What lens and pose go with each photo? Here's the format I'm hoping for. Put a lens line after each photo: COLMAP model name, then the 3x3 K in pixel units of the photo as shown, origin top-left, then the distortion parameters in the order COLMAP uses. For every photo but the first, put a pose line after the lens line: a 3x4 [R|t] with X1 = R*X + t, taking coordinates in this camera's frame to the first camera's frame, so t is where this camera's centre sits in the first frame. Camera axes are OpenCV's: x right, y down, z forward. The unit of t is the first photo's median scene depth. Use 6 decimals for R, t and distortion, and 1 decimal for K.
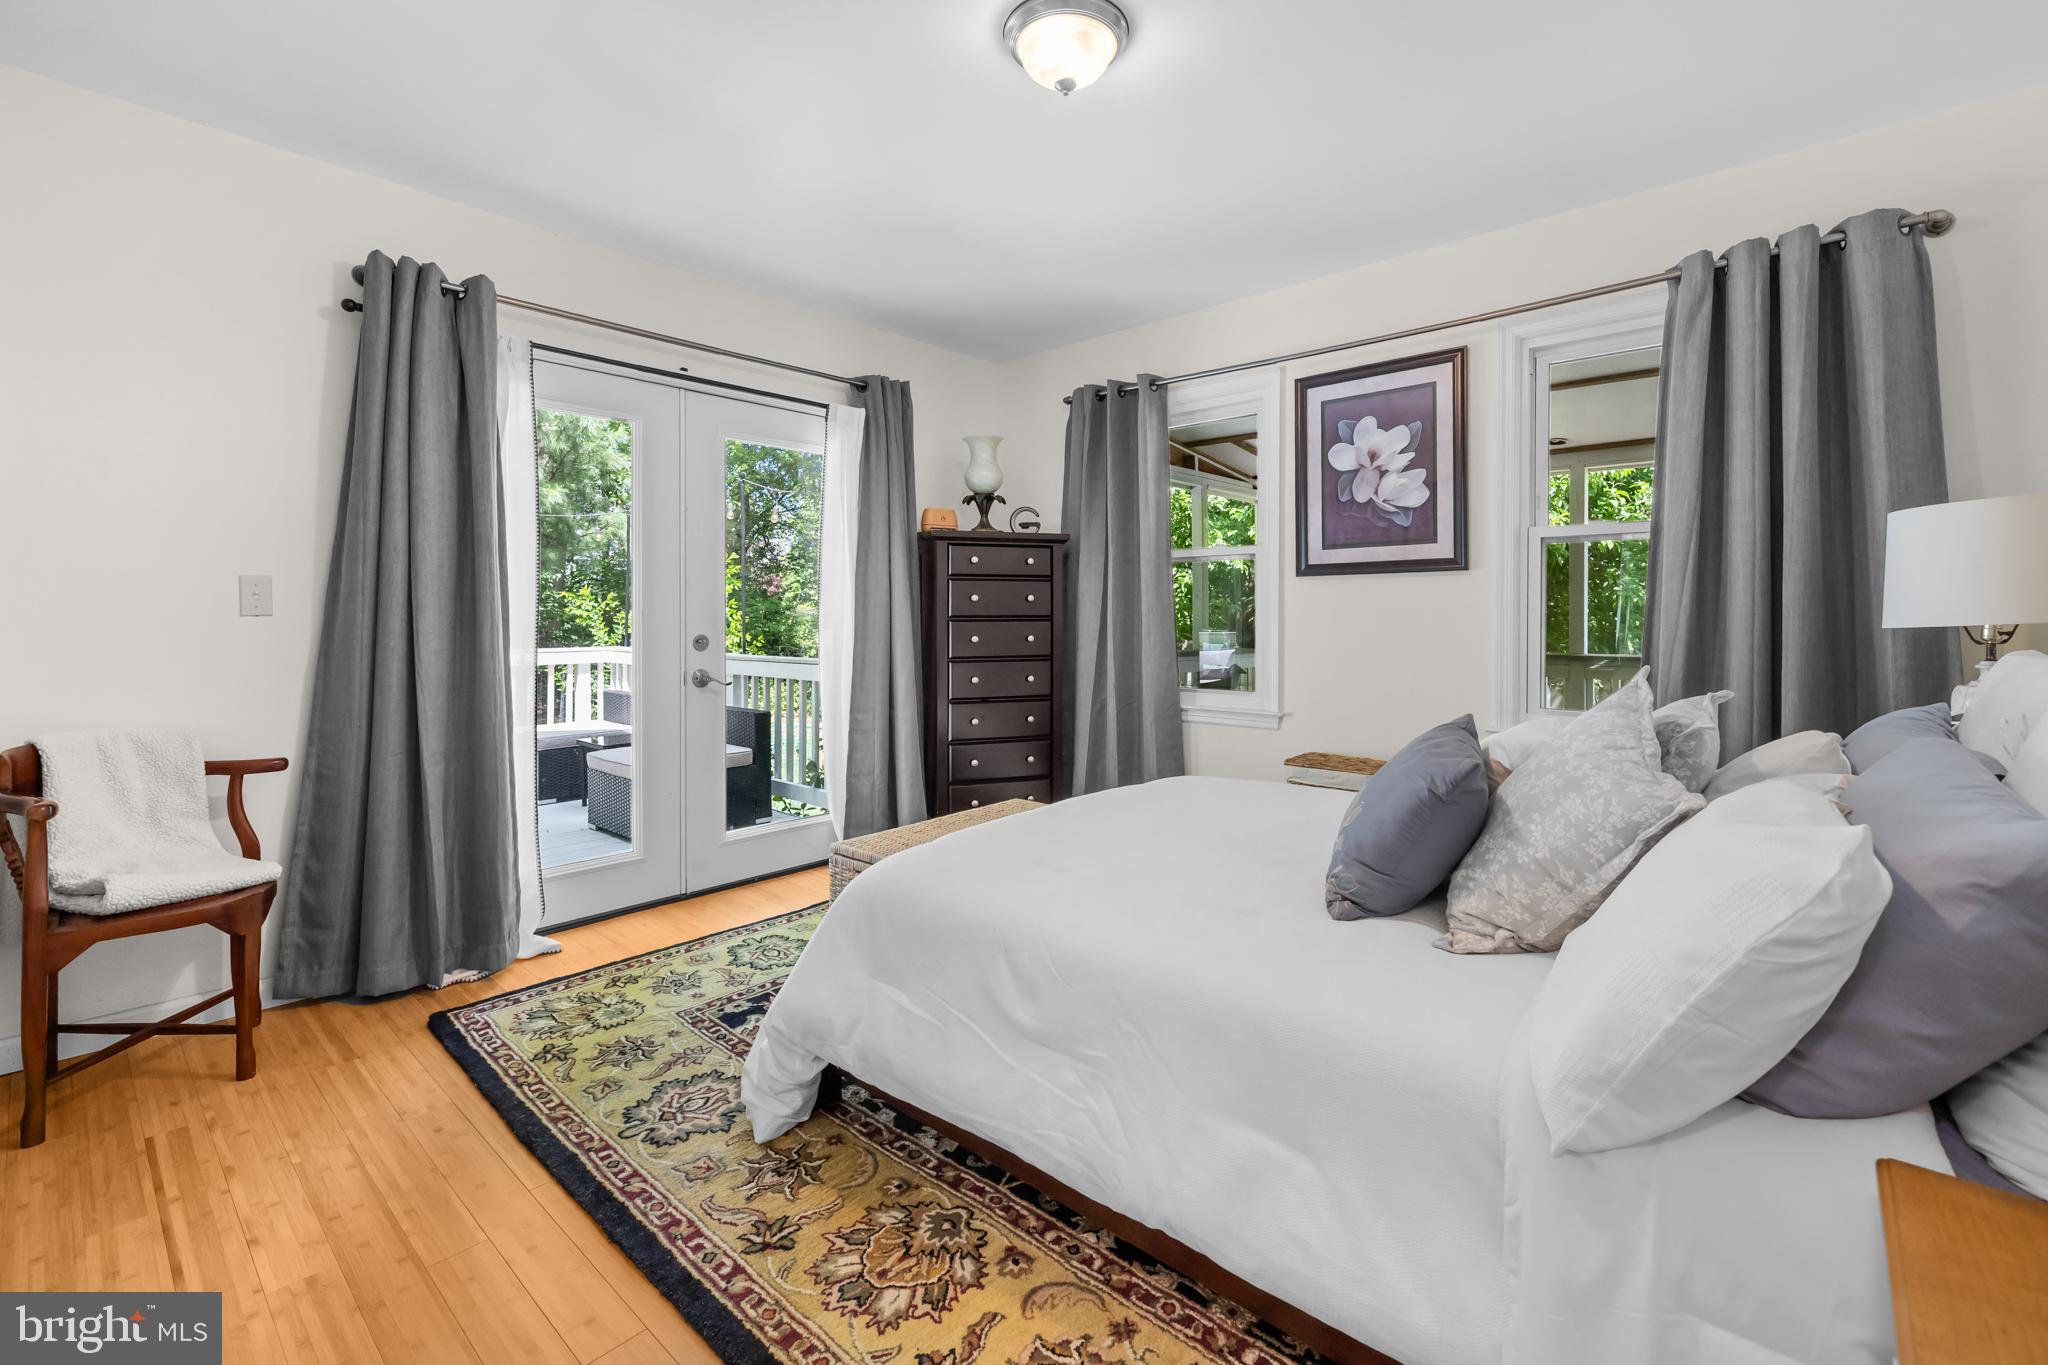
lens RADIAL K [[875.4, 0, 1000.1], [0, 875.4, 624.8], [0, 0, 1]] dist [0.002226, 0.000313]
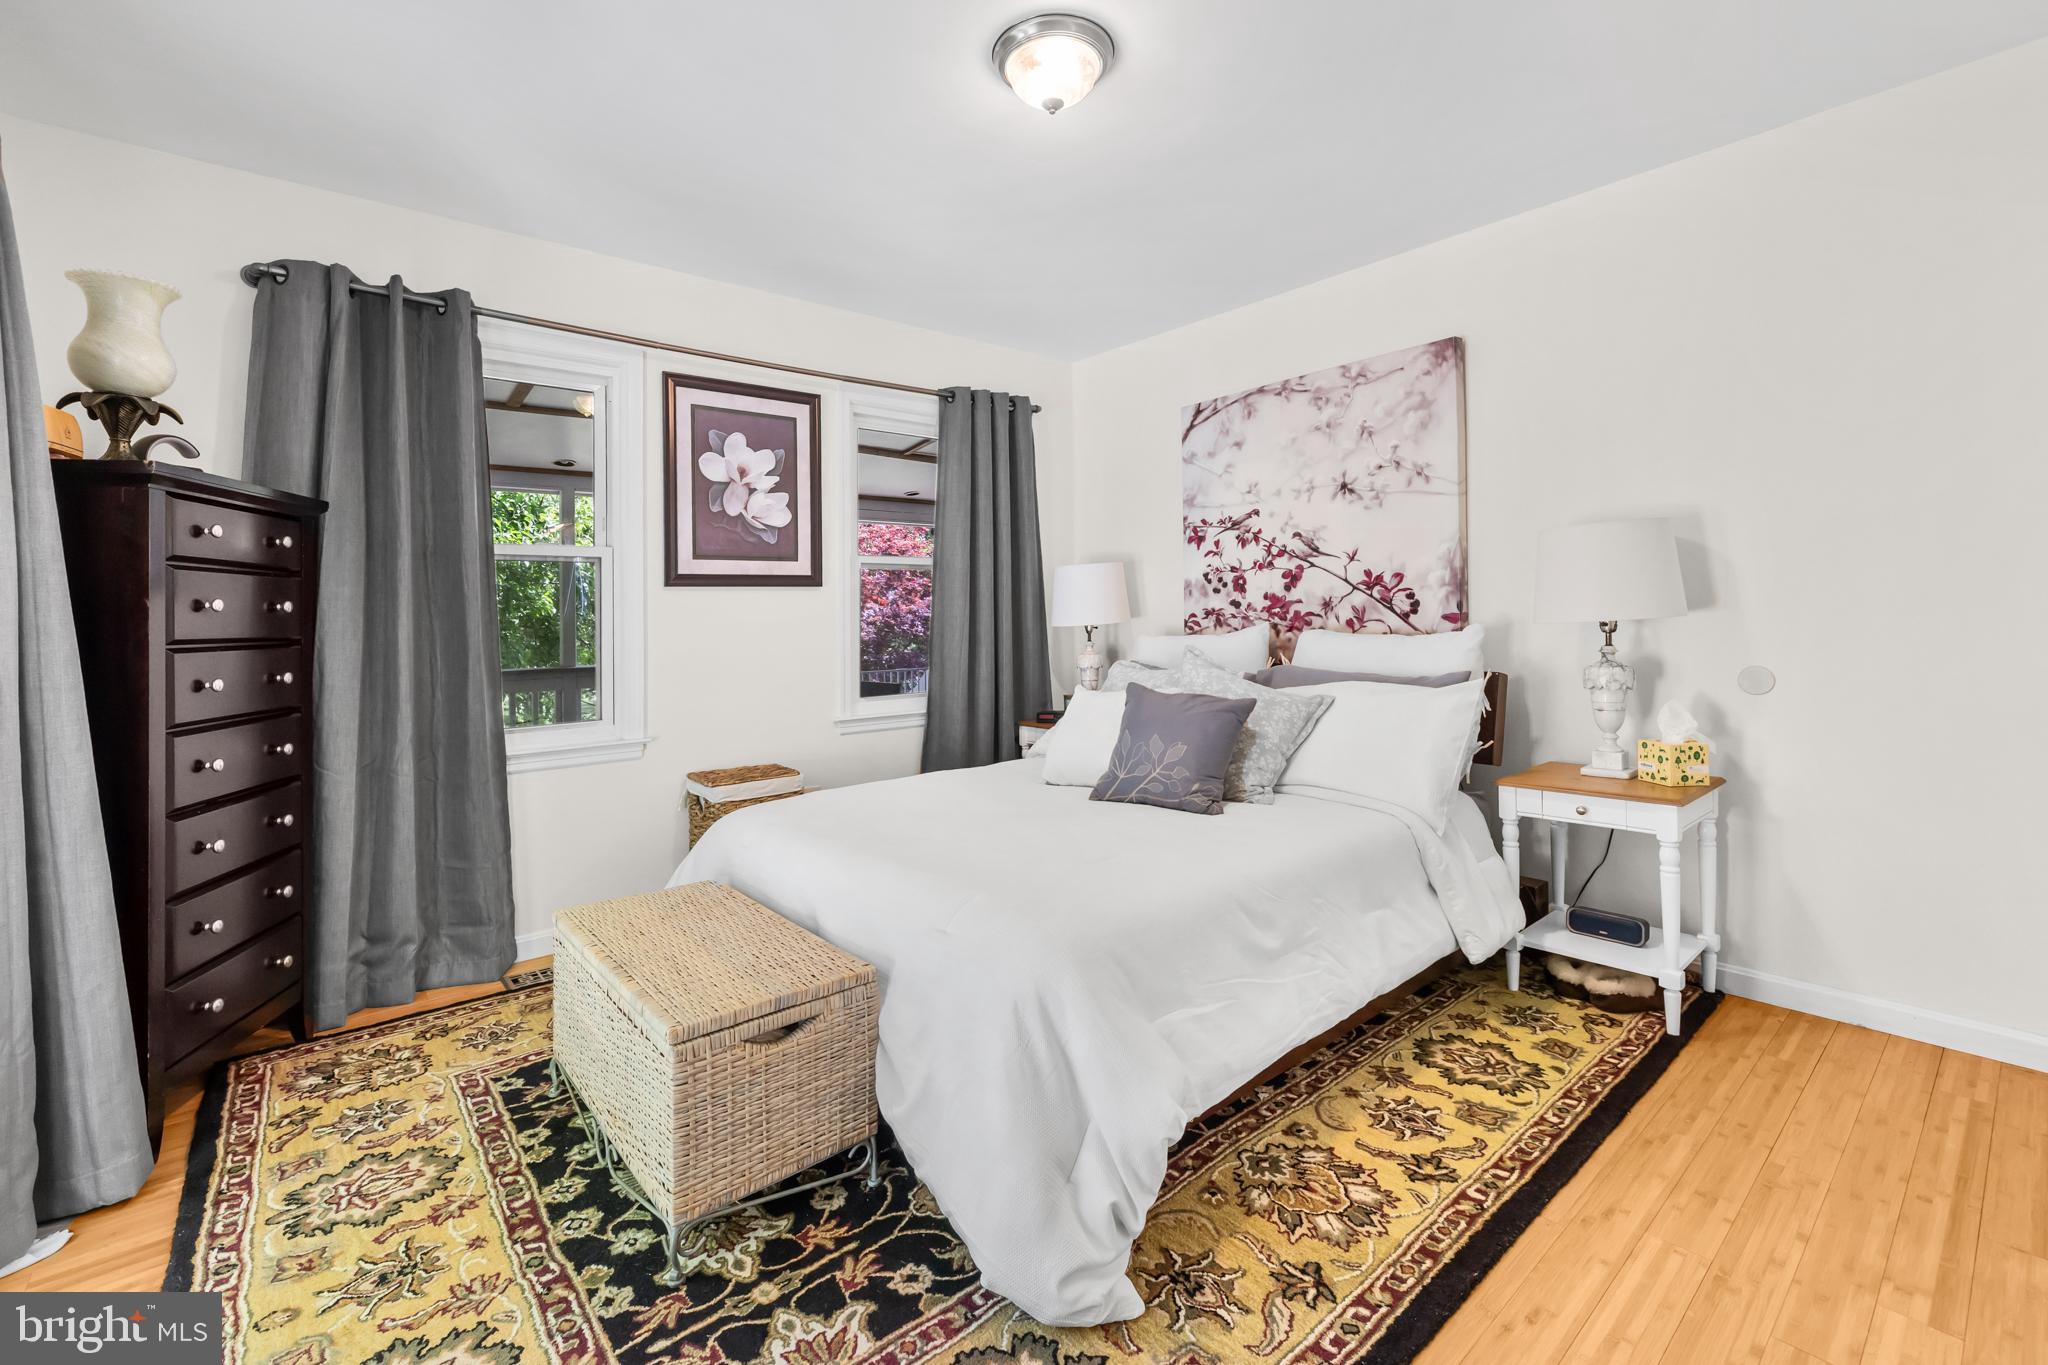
lens RADIAL K [[875.4, 0, 1038.7], [0, 875.4, 637.4], [0, 0, 1]] dist [0.002226, 0.000313]
pose [[0.134151, -0.025910, 0.990622, -0.655772], [0.034531, 0.999173, 0.021458, -0.009844], [-0.990359, 0.031329, 0.134934, 0.615251]]
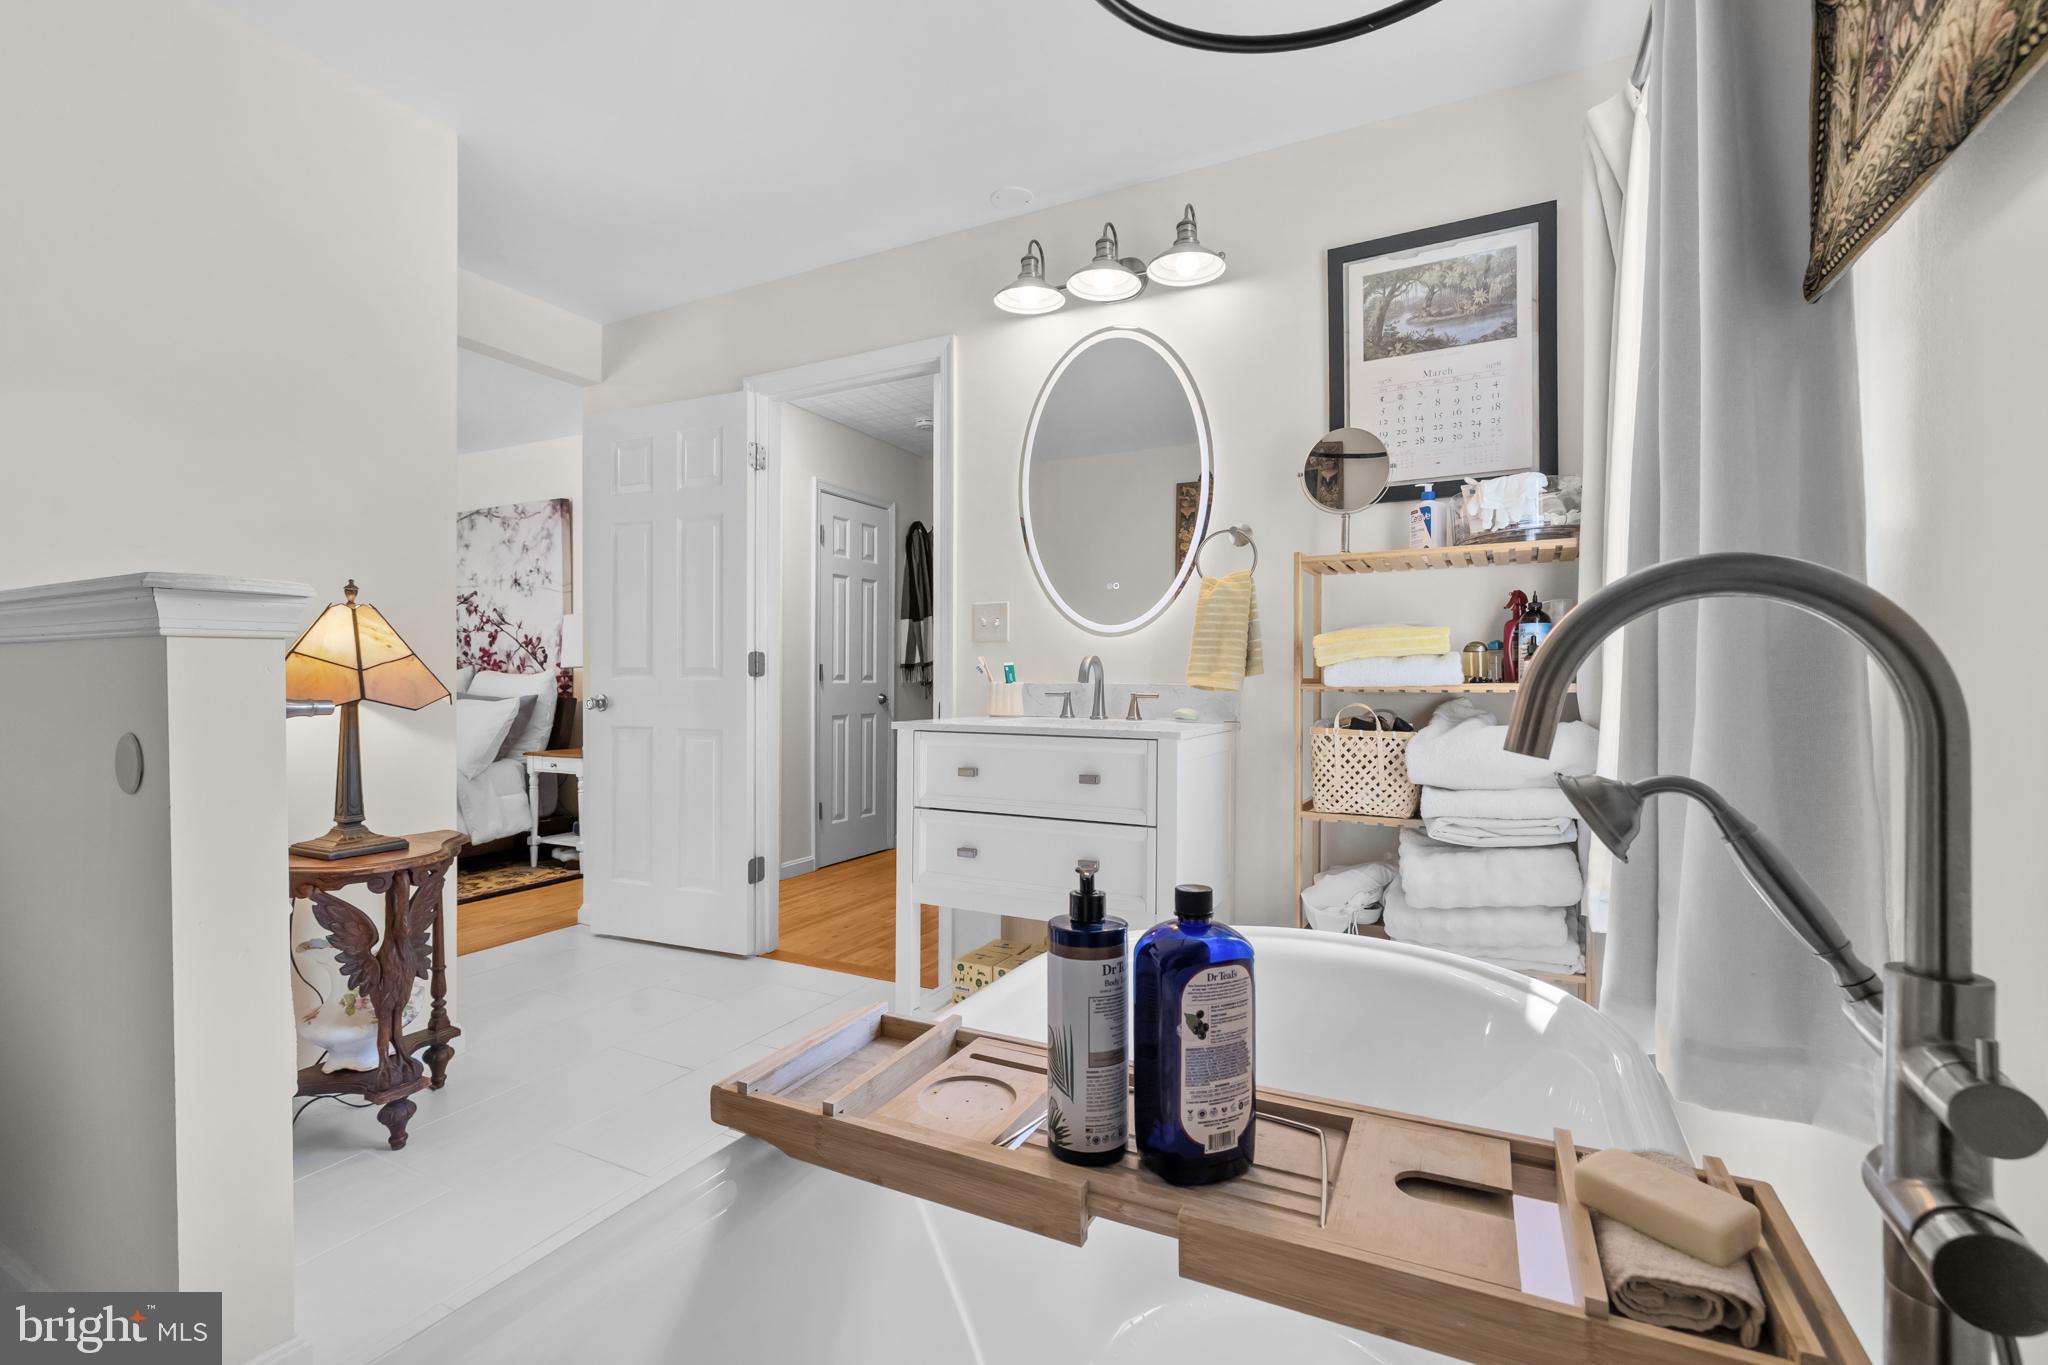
lens RADIAL K [[875.4, 0, 1009.1], [0, 875.4, 700.7], [0, 0, 1]] dist [0.002226, 0.000313]
pose [[-0.270676, -0.011448, 0.962602, -1.509903], [-0.000805, 0.999932, 0.011665, 0.058787], [-0.962670, 0.002383, -0.270667, -0.148068]]
